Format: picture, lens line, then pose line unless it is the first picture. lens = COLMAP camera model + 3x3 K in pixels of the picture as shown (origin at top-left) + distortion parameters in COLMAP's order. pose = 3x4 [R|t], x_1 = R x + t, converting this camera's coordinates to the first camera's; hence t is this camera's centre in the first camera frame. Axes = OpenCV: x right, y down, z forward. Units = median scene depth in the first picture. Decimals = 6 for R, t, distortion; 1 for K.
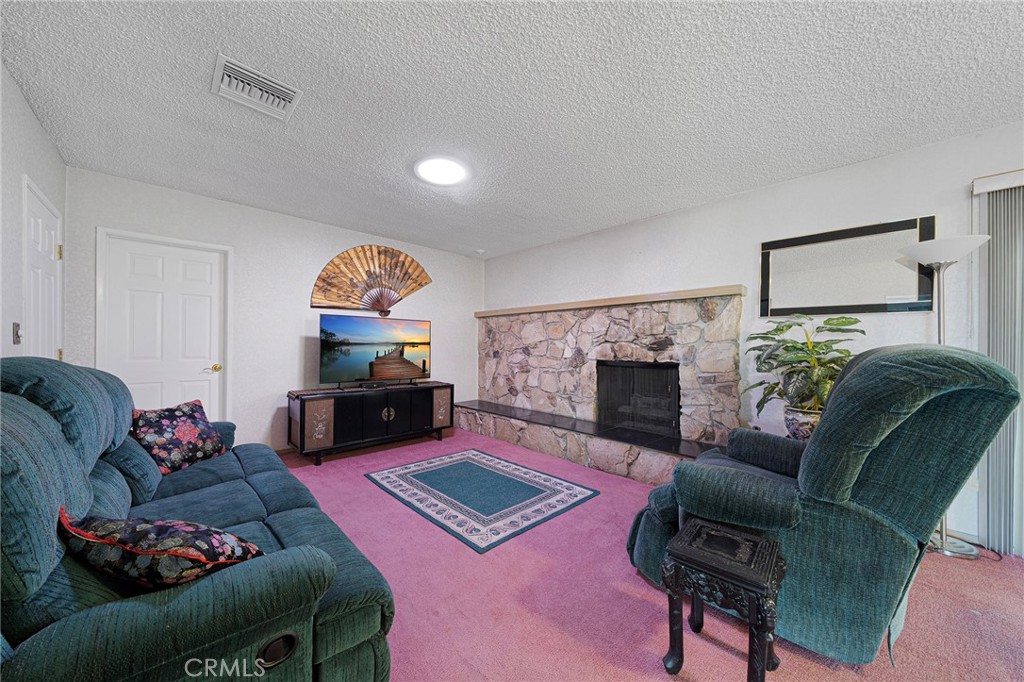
lens RADIAL K [[356.1, 0, 512.8], [0, 356.1, 337.0], [0, 0, 1]] dist [-0.001847, -0.000243]
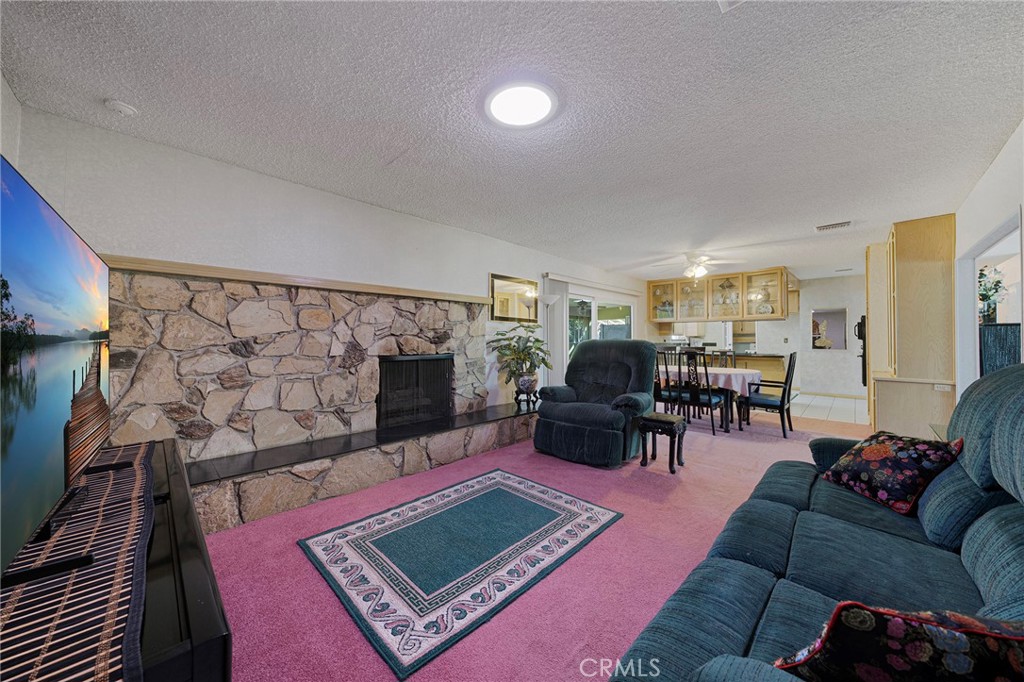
lens RADIAL K [[356.1, 0, 512.8], [0, 356.1, 337.0], [0, 0, 1]] dist [-0.001847, -0.000243]
pose [[-0.033299, 0.000824, 0.999445, -0.672963], [-0.027099, 0.999631, -0.001727, 0.012124], [-0.999078, -0.027141, -0.033264, 0.755158]]
